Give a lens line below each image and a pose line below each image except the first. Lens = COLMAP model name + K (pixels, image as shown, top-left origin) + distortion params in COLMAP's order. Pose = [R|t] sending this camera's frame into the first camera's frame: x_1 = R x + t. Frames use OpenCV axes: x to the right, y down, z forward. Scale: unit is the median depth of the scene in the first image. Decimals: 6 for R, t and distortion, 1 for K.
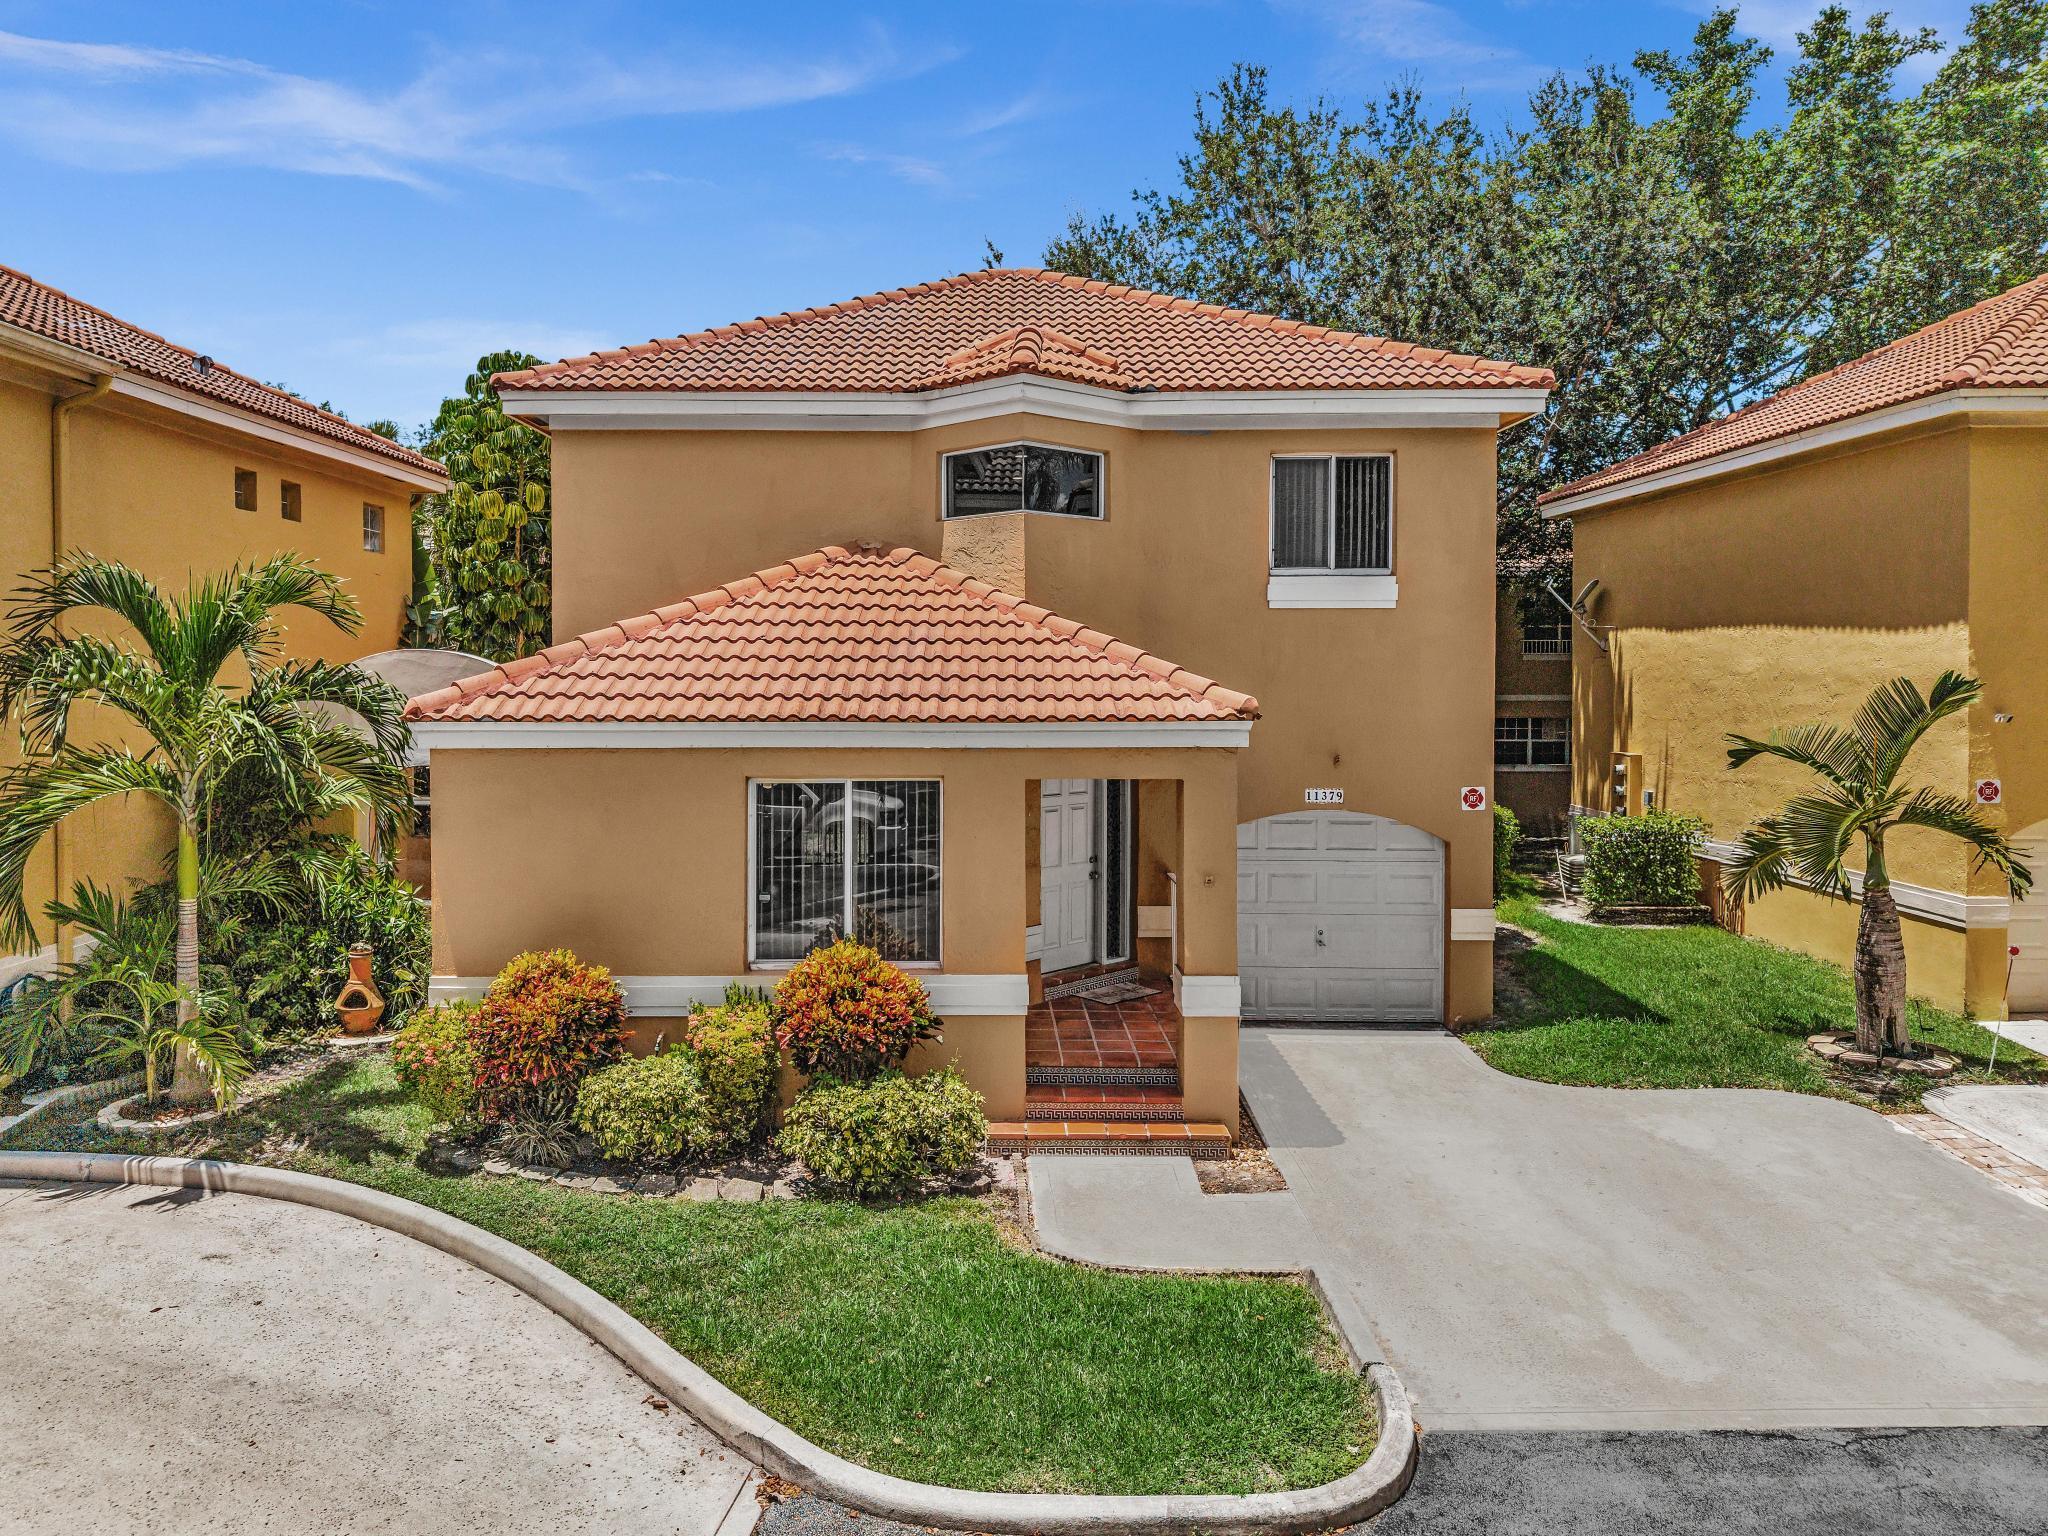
lens RADIAL K [[1420.2, 0, 980.7], [0, 1420.2, 692.6], [0, 0, 1]] dist [0.005782, -0.000441]
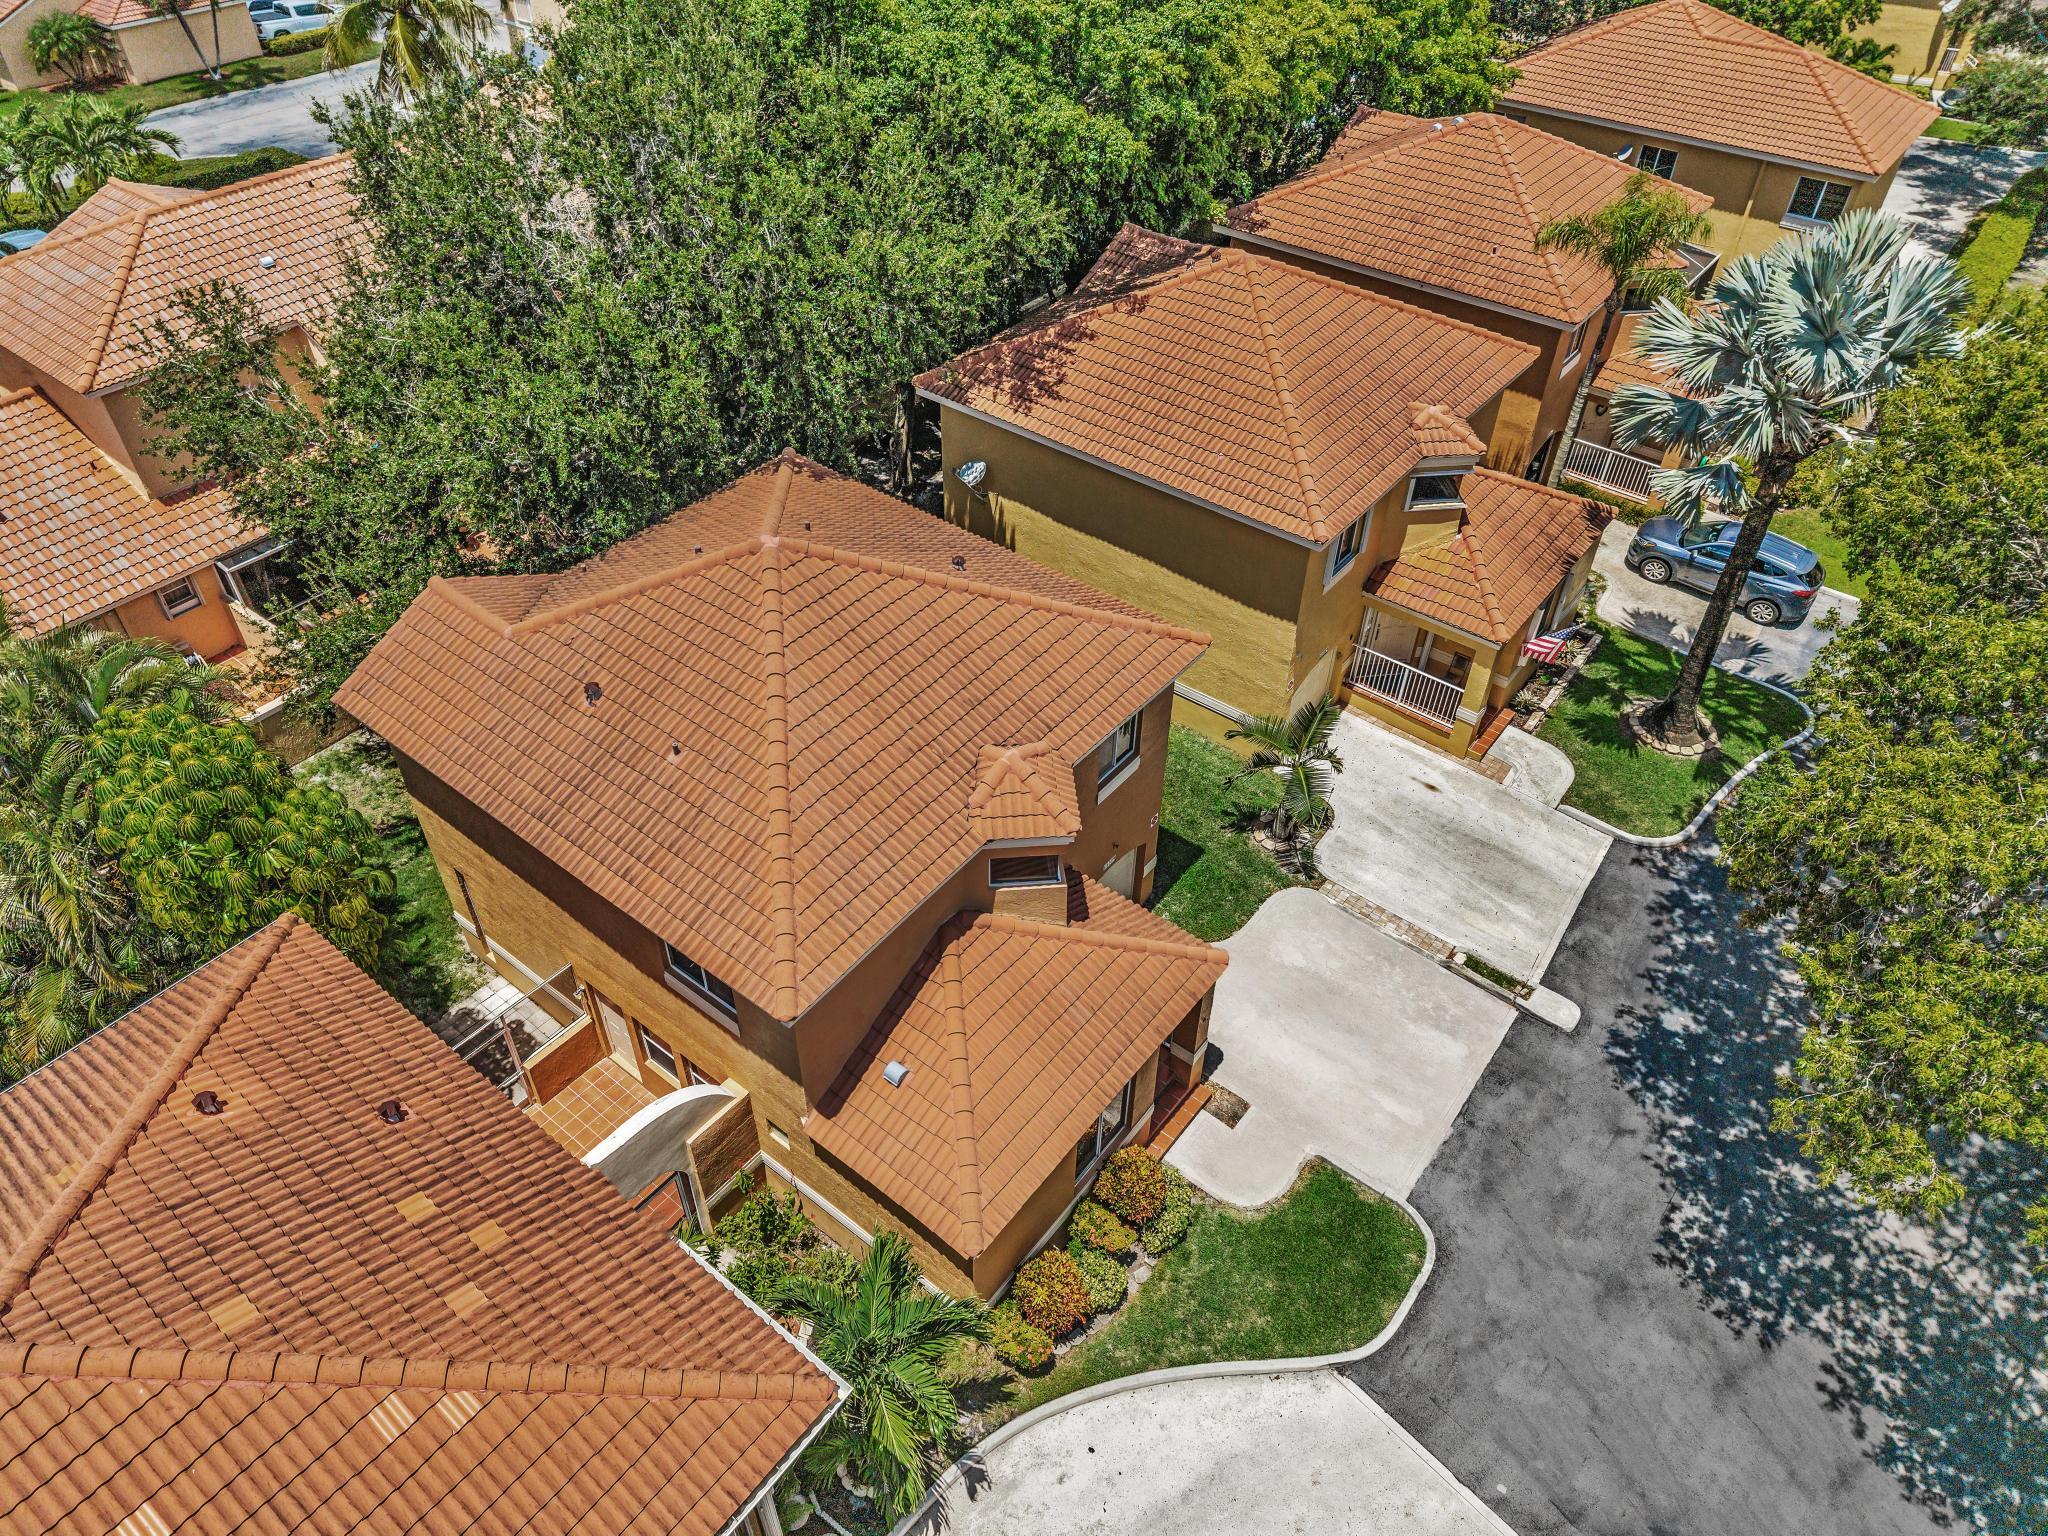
lens RADIAL K [[1393.2, 0, 1011.7], [0, 1393.2, 766.3], [0, 0, 1]] dist [0.004339, -0.000752]
pose [[0.618267, -0.520479, 0.588937, -0.872304], [0.006906, 0.752883, 0.658119, -1.270478], [-0.785937, -0.402826, 0.469077, 0.328202]]
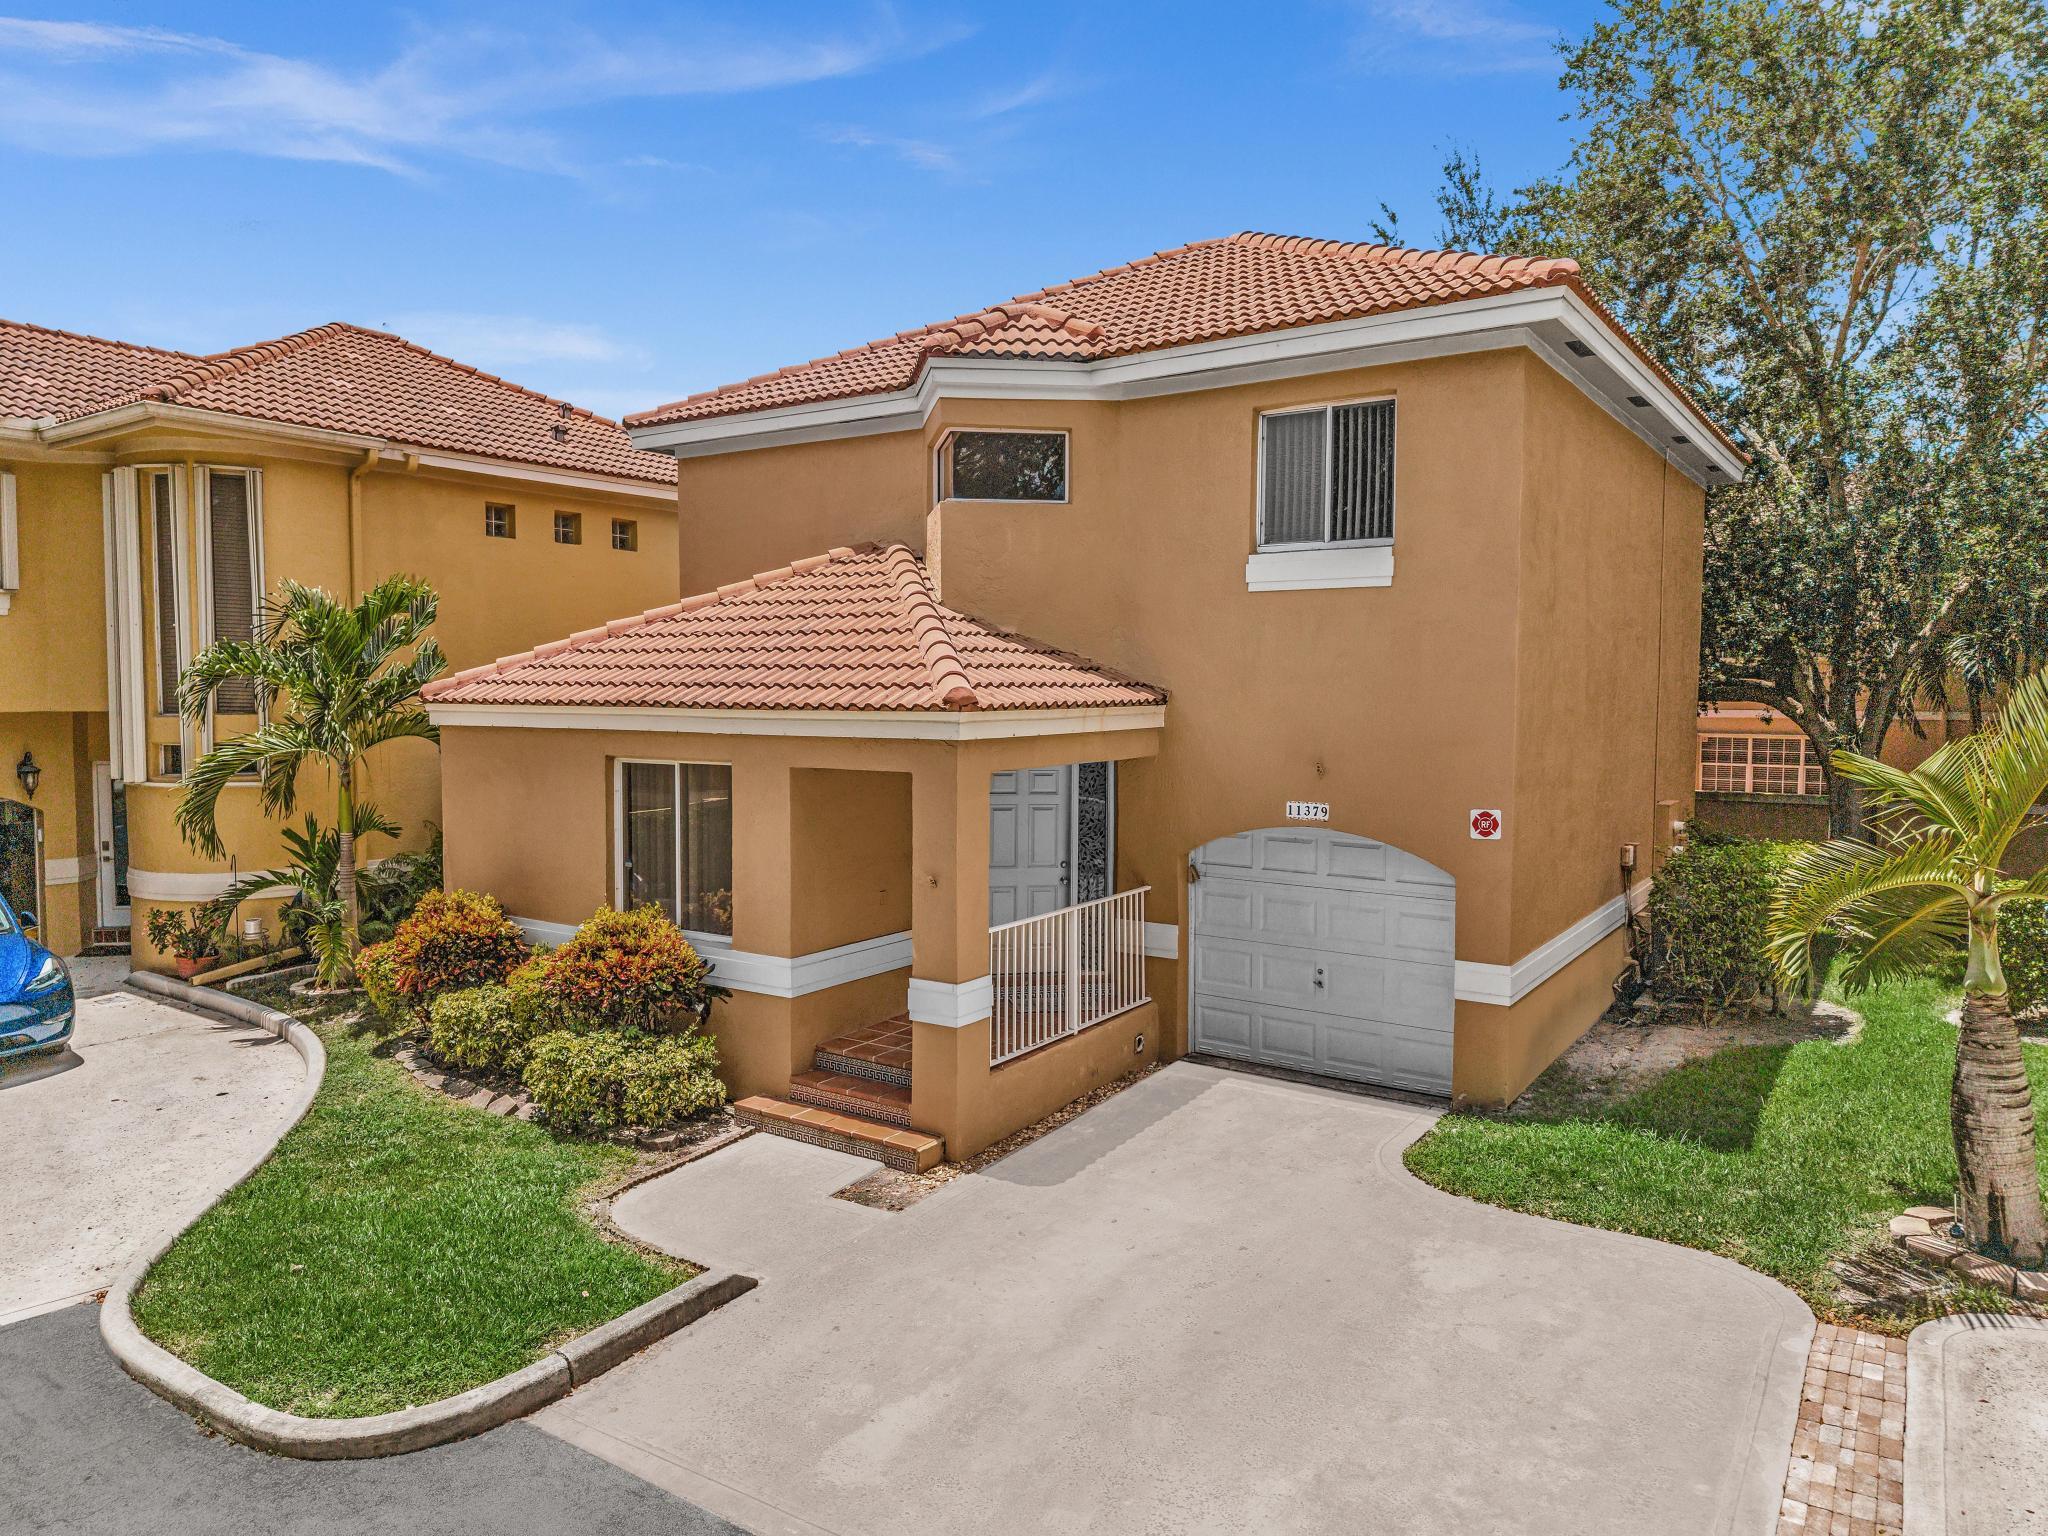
lens RADIAL K [[1393.2, 0, 1011.7], [0, 1393.2, 766.3], [0, 0, 1]] dist [0.004339, -0.000752]
pose [[0.820902, 0.035437, -0.569968, 0.602652], [-0.012673, 0.998957, 0.043857, 0.012227], [0.570928, -0.028779, 0.820495, 0.226860]]
